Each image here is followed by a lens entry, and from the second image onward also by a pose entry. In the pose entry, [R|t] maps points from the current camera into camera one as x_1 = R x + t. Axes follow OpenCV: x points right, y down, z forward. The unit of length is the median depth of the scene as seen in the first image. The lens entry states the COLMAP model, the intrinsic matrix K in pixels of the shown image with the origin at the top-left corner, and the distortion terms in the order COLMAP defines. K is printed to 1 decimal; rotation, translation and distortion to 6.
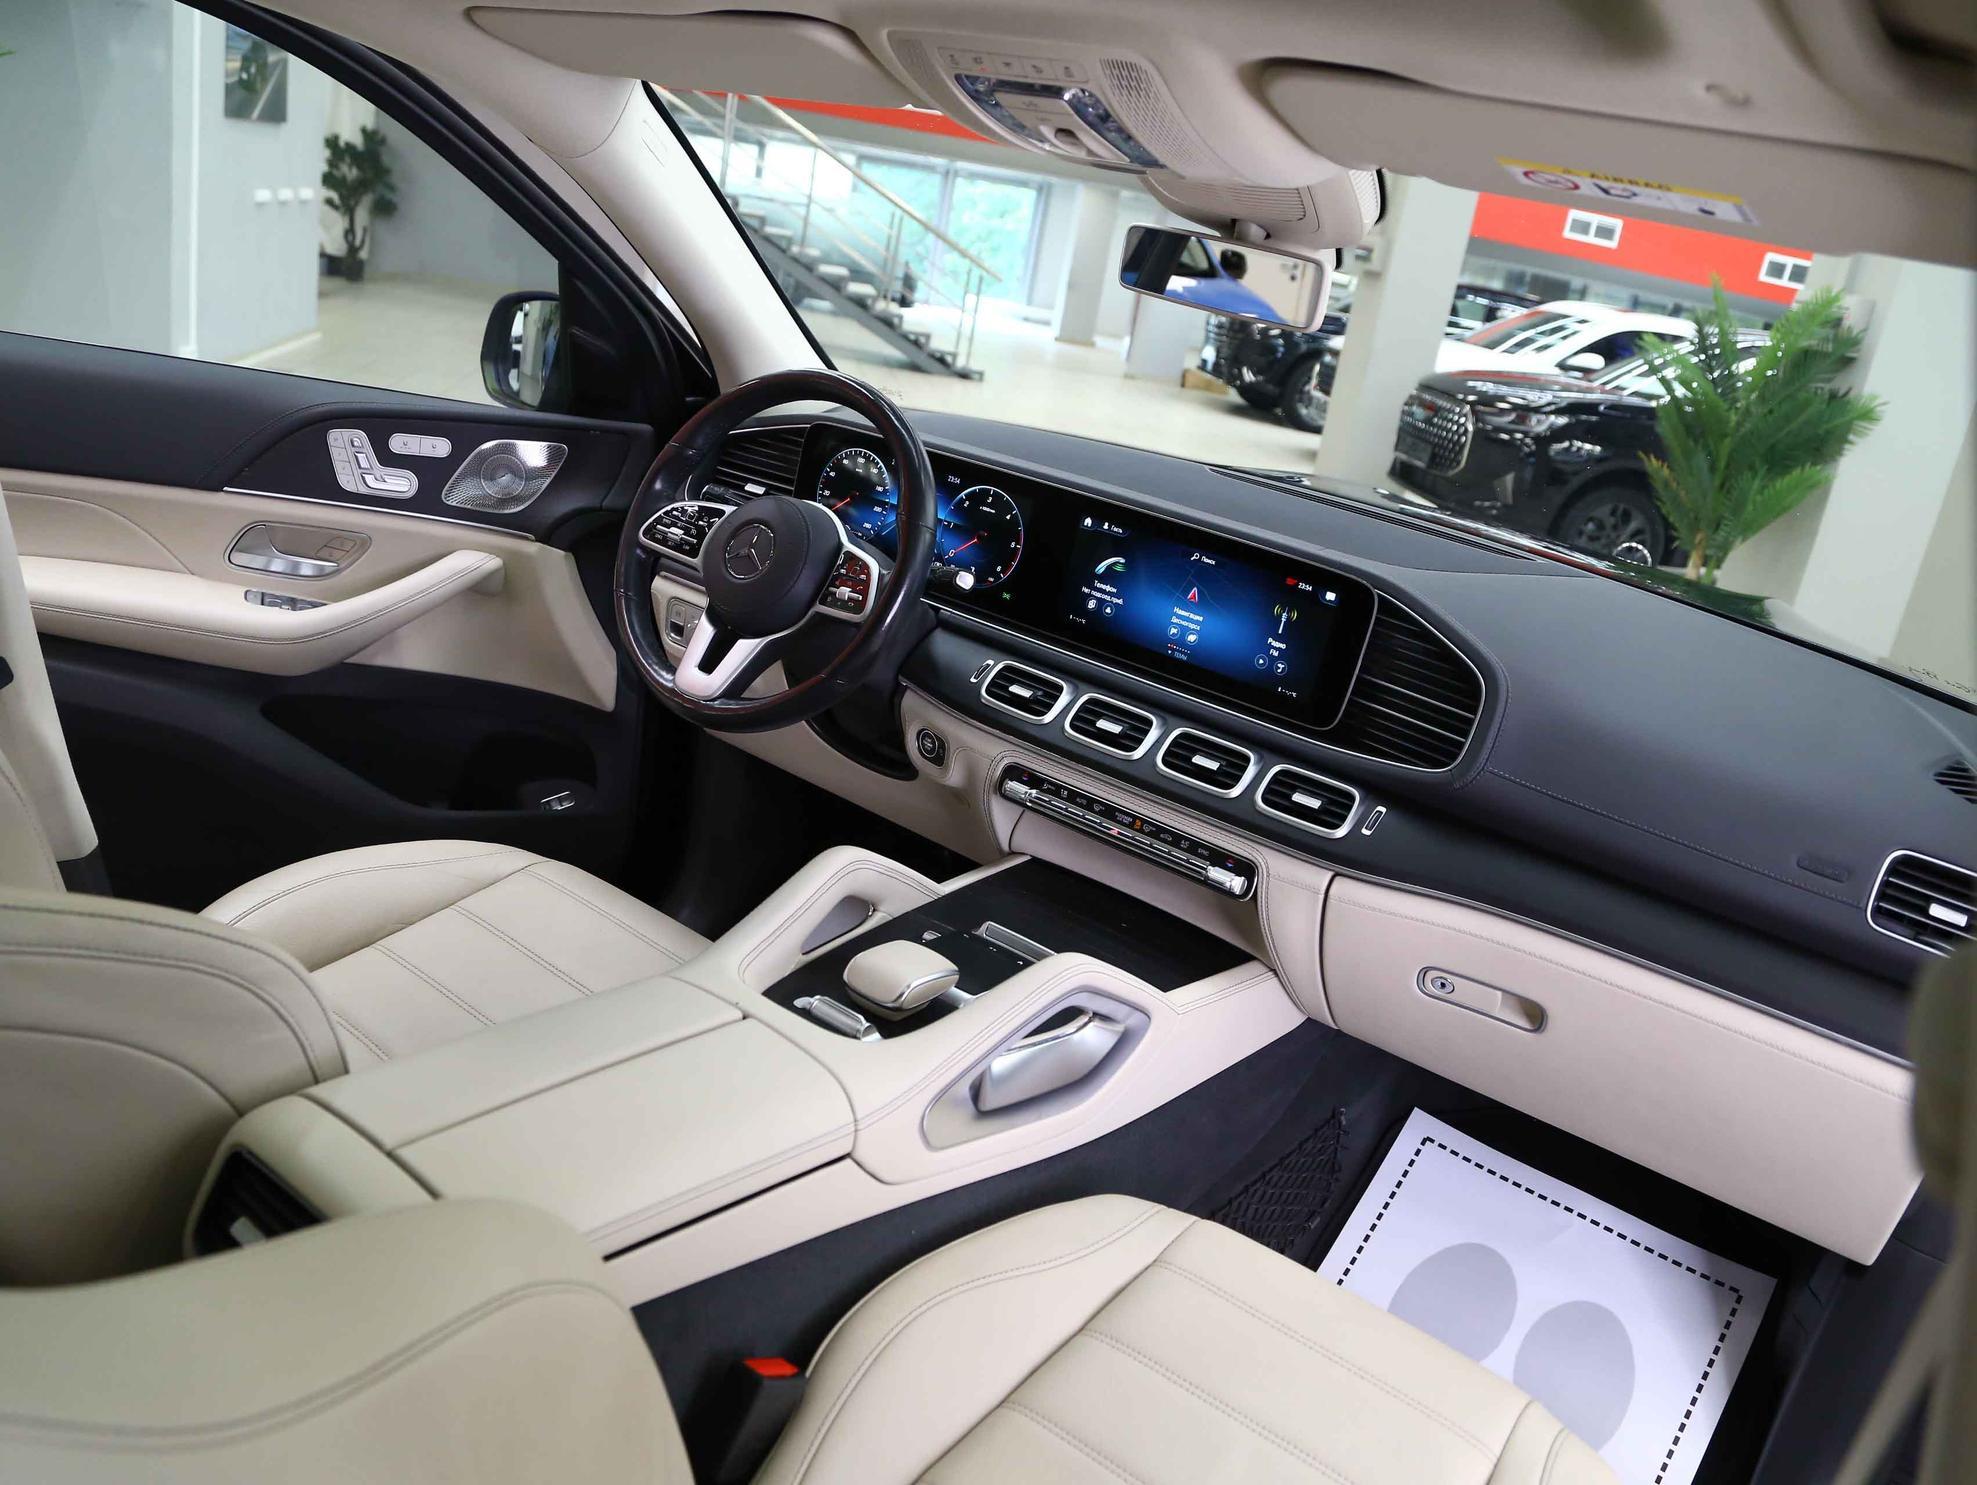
lens RADIAL K [[1534.1, 0, 970.8], [0, 1534.1, 770.2], [0, 0, 1]] dist [-0.119333, 0.046924]
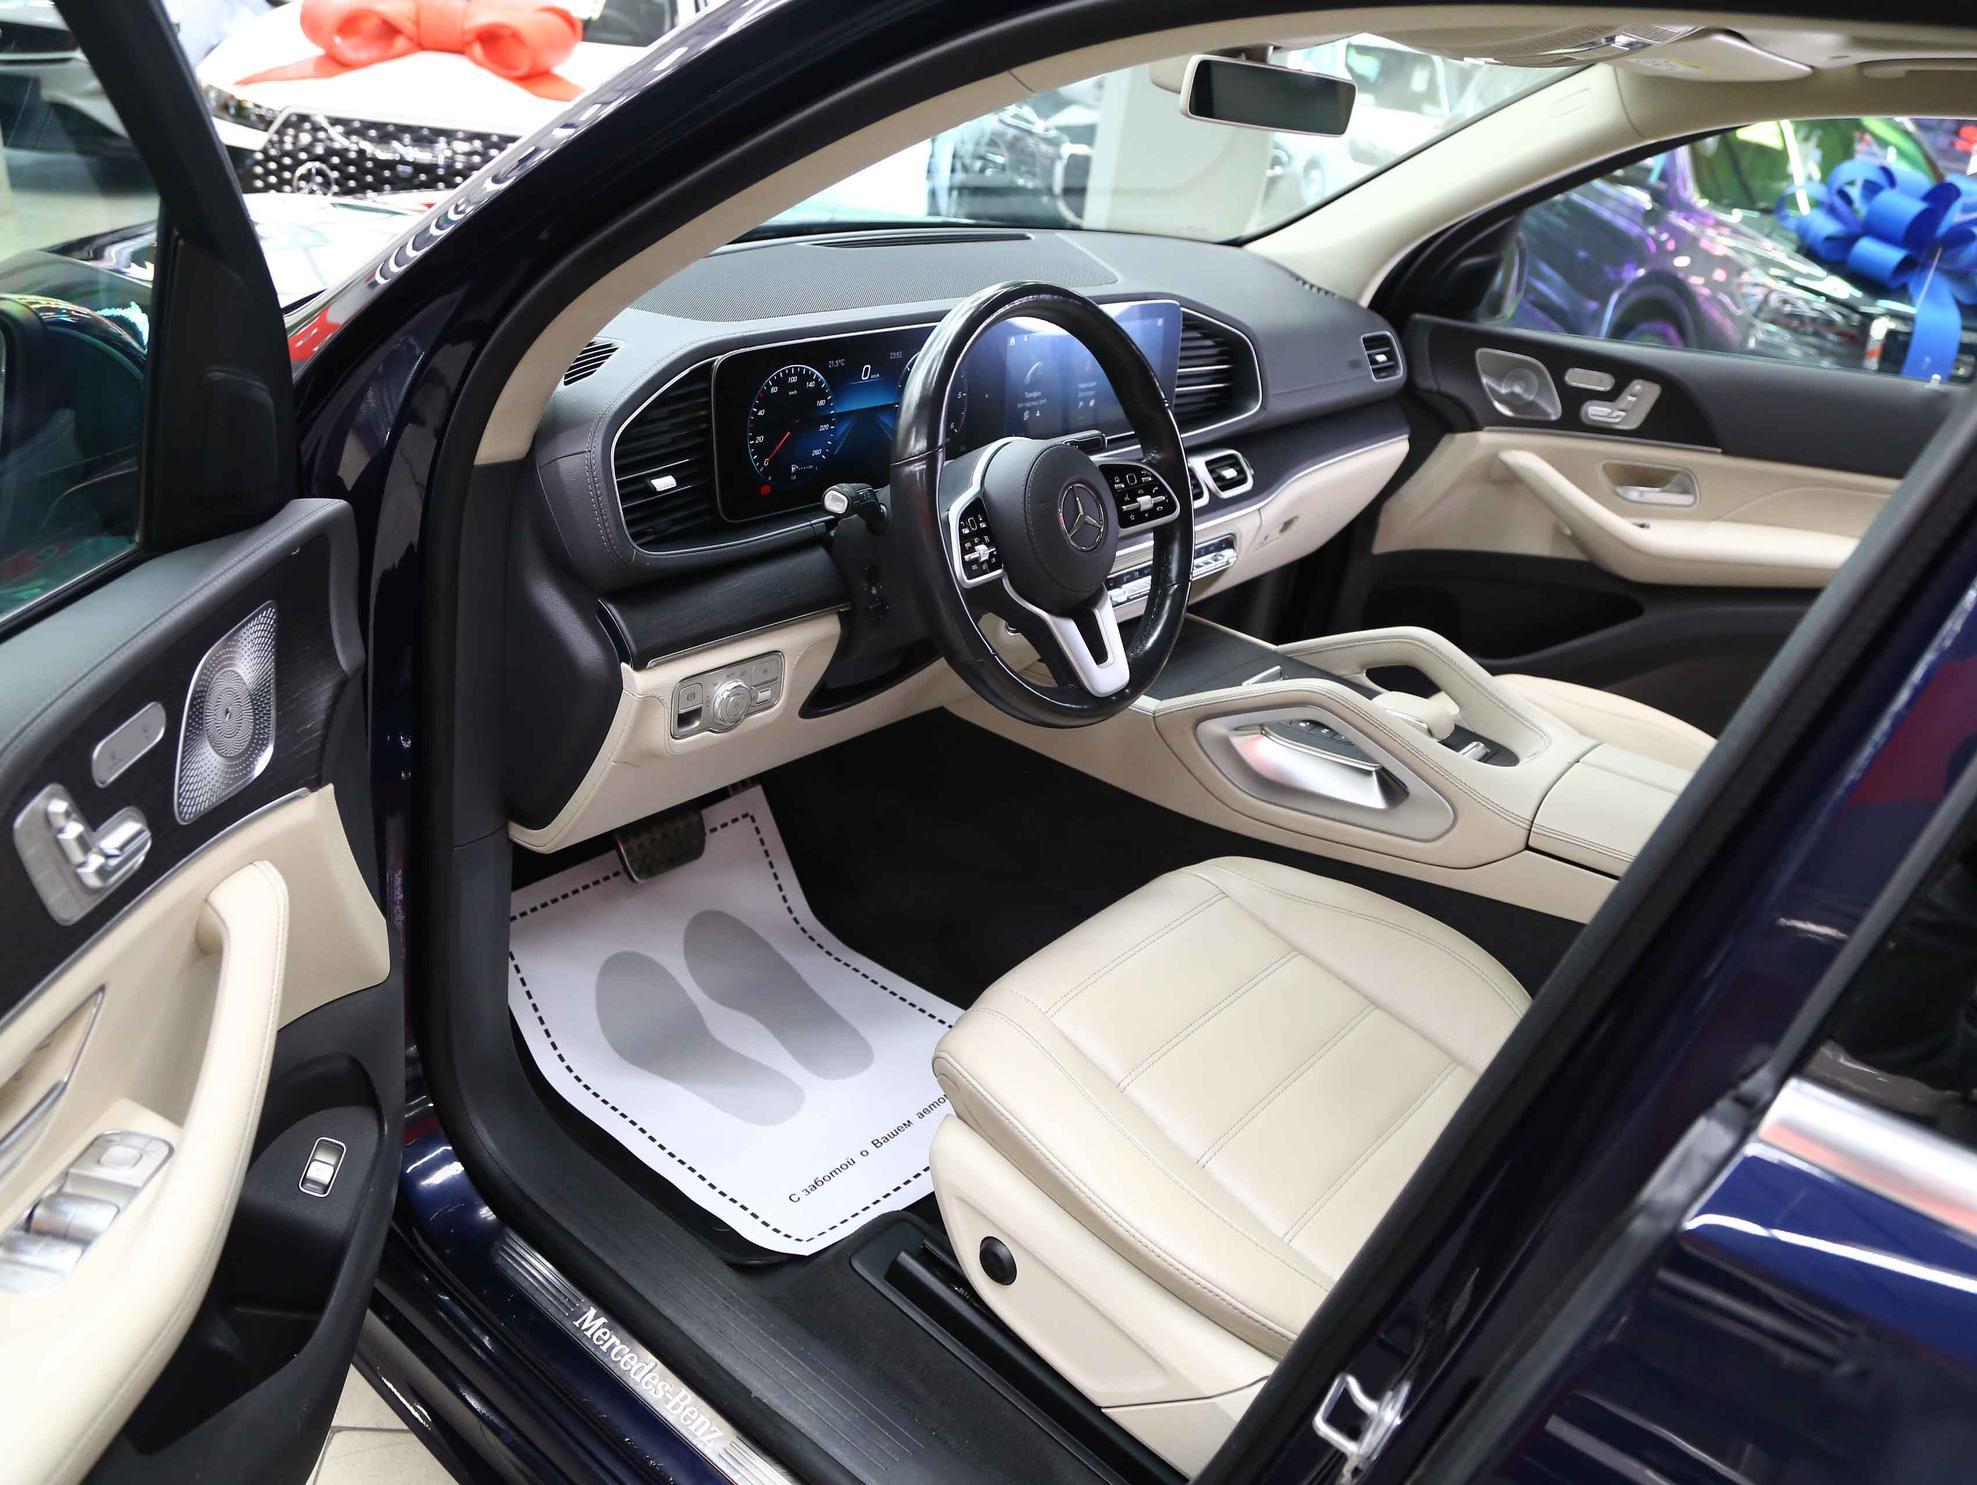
lens RADIAL K [[1534.1, 0, 991.3], [0, 1534.1, 748.9], [0, 0, 1]] dist [-0.119333, 0.046924]
pose [[0.042054, -0.586910, 0.808560, -0.876660], [0.228524, 0.793472, 0.564073, -0.511889], [-0.972630, 0.161054, 0.167491, 0.888032]]
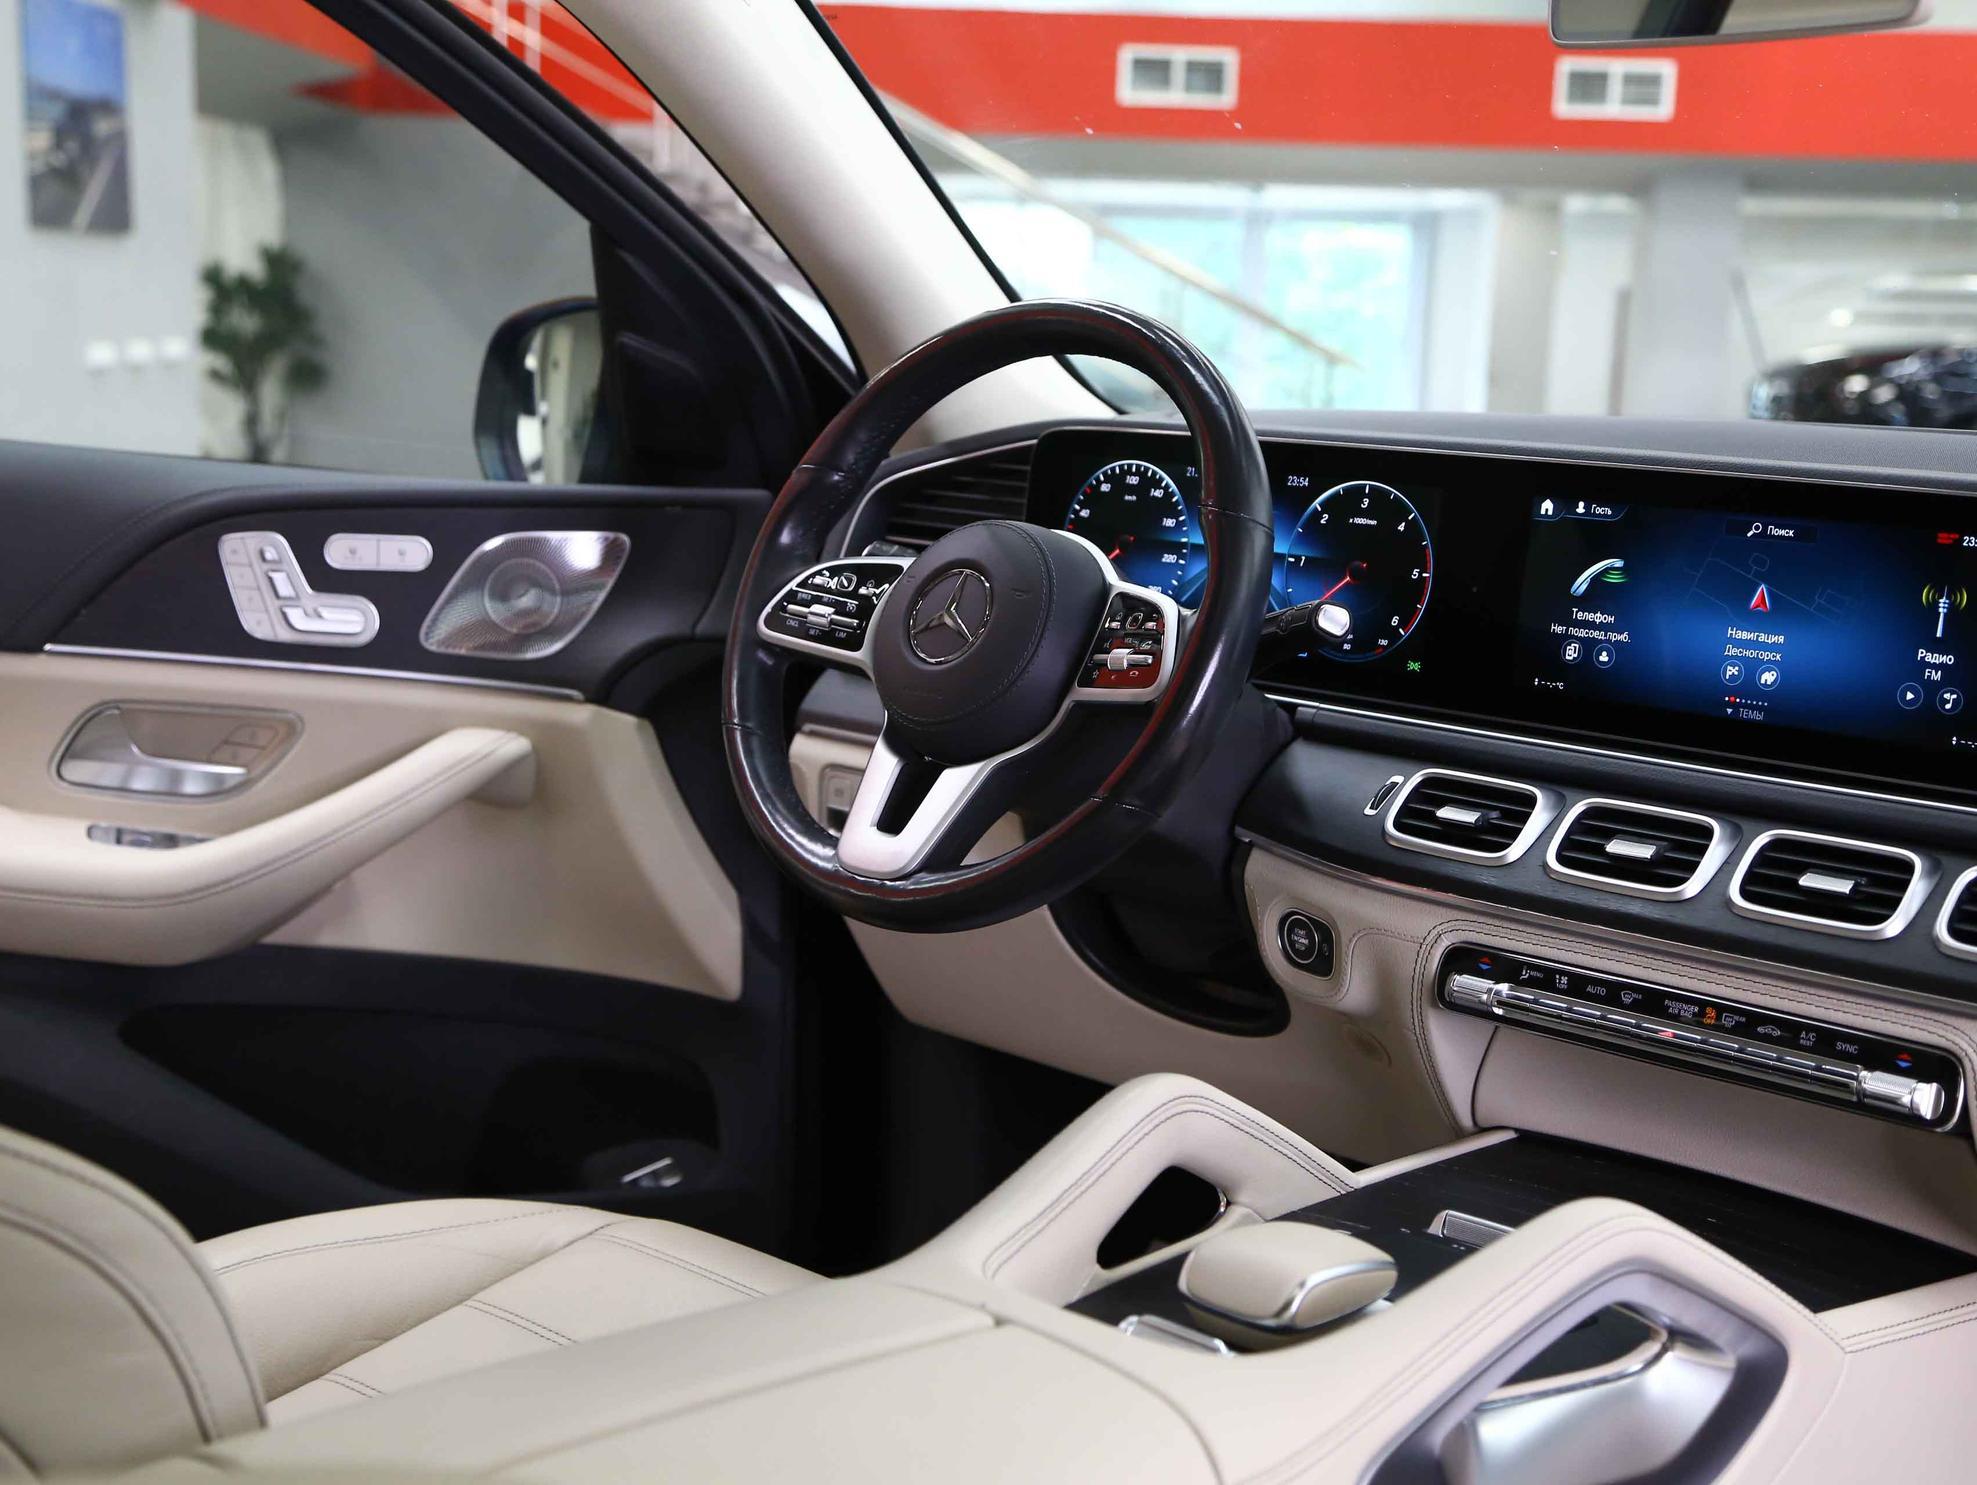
lens RADIAL K [[2743.0, 0, 972.1], [0, 2743.0, 738.3], [0, 0, 1]] dist [0.088615, 0.000000]
pose [[0.984864, -0.108459, -0.135205, -0.002733], [0.078908, 0.975069, -0.207399, 0.110106], [0.154329, 0.193591, 0.968868, 0.014367]]
